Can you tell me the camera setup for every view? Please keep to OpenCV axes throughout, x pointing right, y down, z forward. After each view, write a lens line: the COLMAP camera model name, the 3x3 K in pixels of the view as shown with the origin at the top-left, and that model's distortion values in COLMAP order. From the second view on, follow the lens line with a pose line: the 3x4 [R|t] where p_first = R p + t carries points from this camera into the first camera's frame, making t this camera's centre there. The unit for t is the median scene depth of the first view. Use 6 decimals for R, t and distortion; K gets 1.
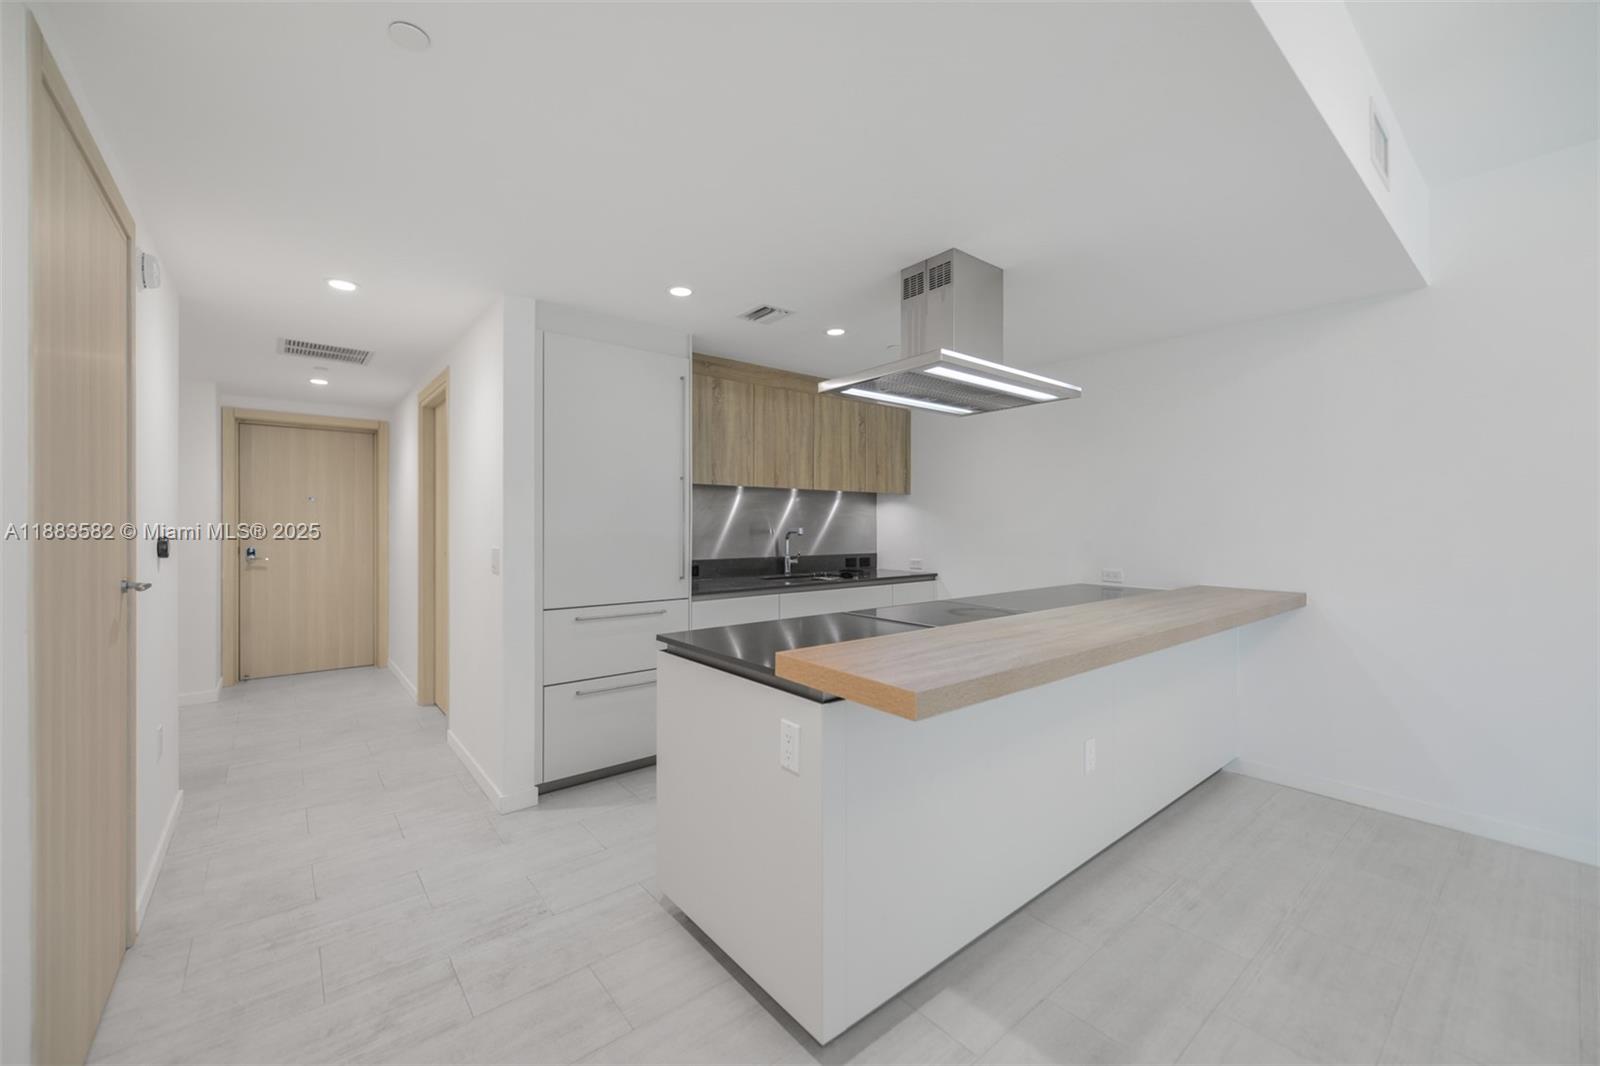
lens RADIAL K [[640.9, 0, 805.5], [0, 640.9, 524.4], [0, 0, 1]] dist [-0.002280, 0.004402]
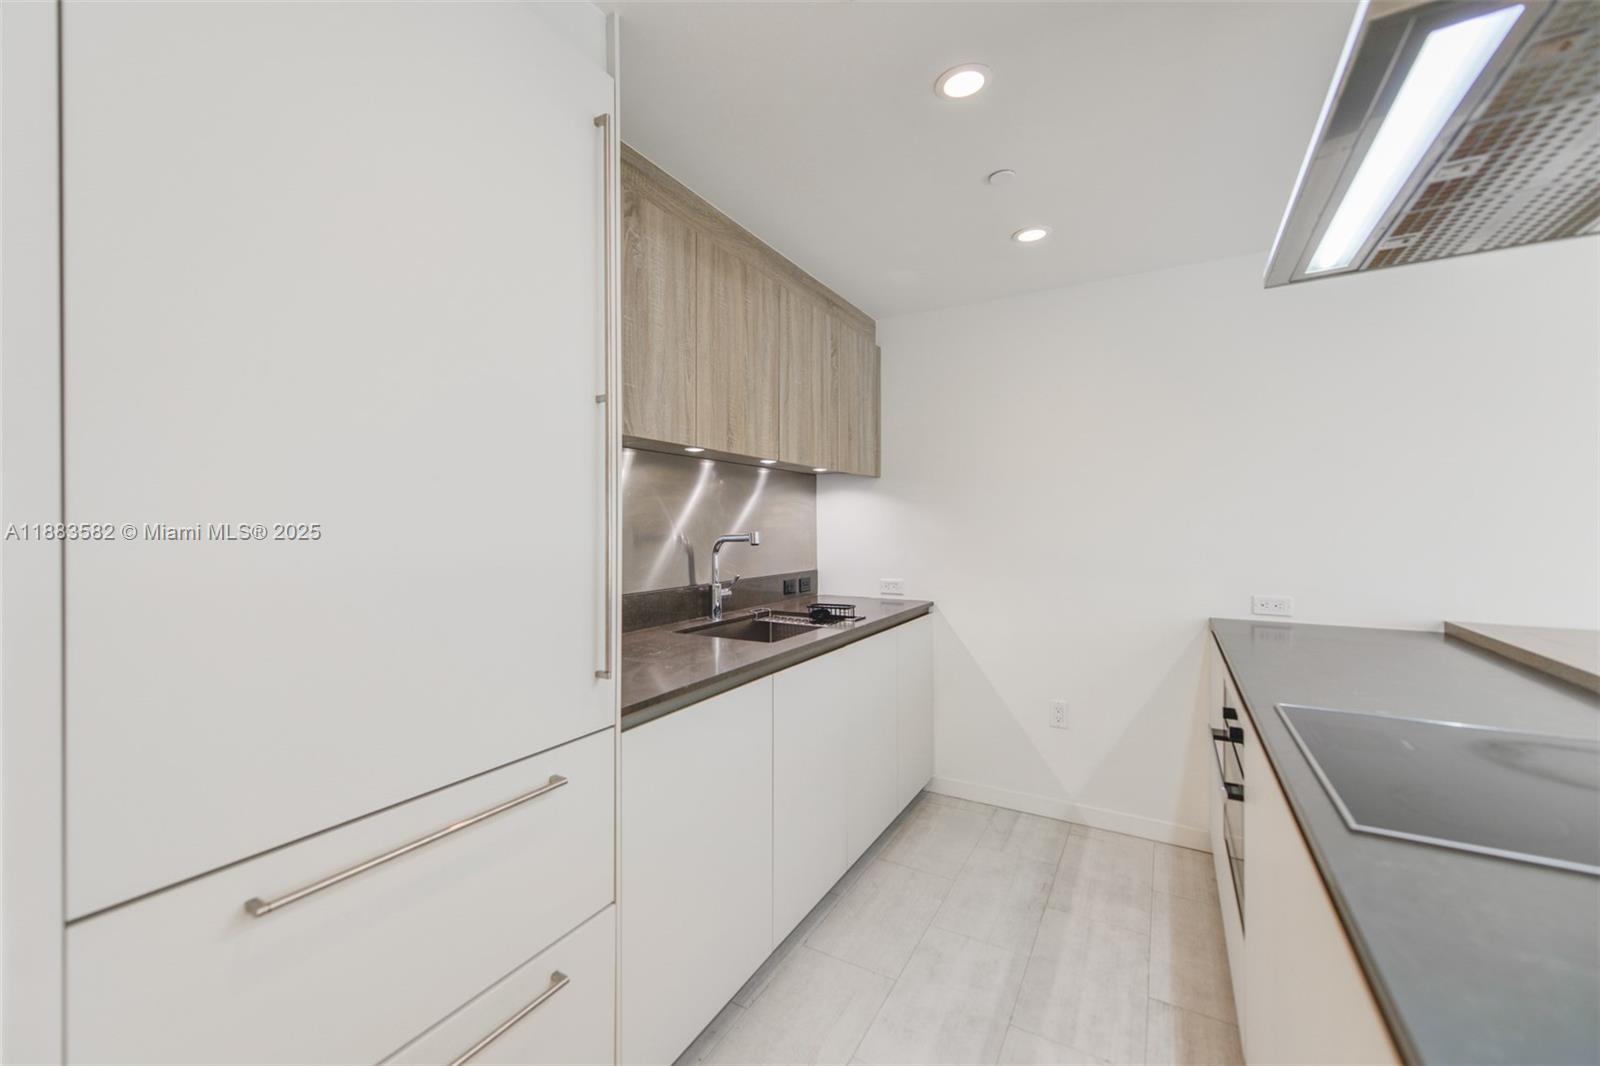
lens RADIAL K [[640.9, 0, 757.2], [0, 640.9, 533.0], [0, 0, 1]] dist [-0.002280, 0.004402]
pose [[0.953513, -0.006680, 0.301278, -0.160963], [0.002920, 0.999912, 0.012927, -0.000198], [-0.301338, -0.011446, 0.953449, 0.466001]]
